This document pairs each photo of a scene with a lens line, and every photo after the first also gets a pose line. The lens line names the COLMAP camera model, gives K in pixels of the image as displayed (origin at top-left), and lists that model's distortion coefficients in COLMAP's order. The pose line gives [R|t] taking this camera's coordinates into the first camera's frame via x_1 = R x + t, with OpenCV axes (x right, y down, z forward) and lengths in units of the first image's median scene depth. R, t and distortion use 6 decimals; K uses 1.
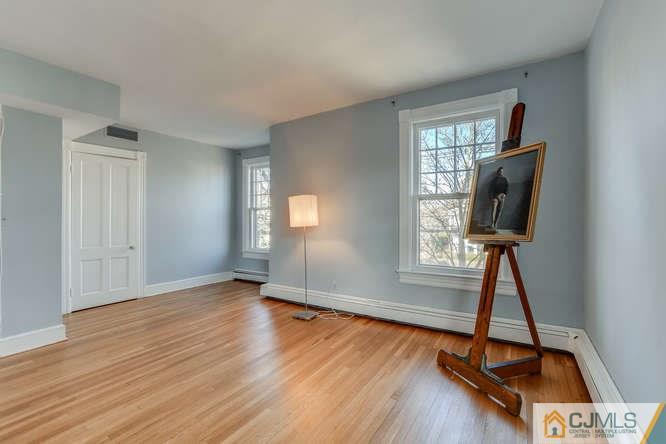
lens RADIAL K [[295.8, 0, 329.4], [0, 295.8, 218.8], [0, 0, 1]] dist [-0.022606, 0.002628]
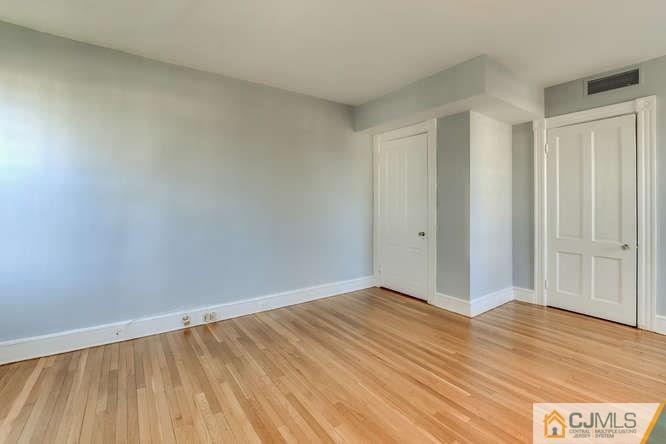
lens RADIAL K [[295.8, 0, 335.1], [0, 295.8, 203.9], [0, 0, 1]] dist [-0.022606, 0.002628]
pose [[-0.376463, 0.000000, -0.926432, 0.309644], [0.000282, 1.000000, -0.000114, 0.000668], [0.926432, -0.000304, -0.376463, 1.049782]]
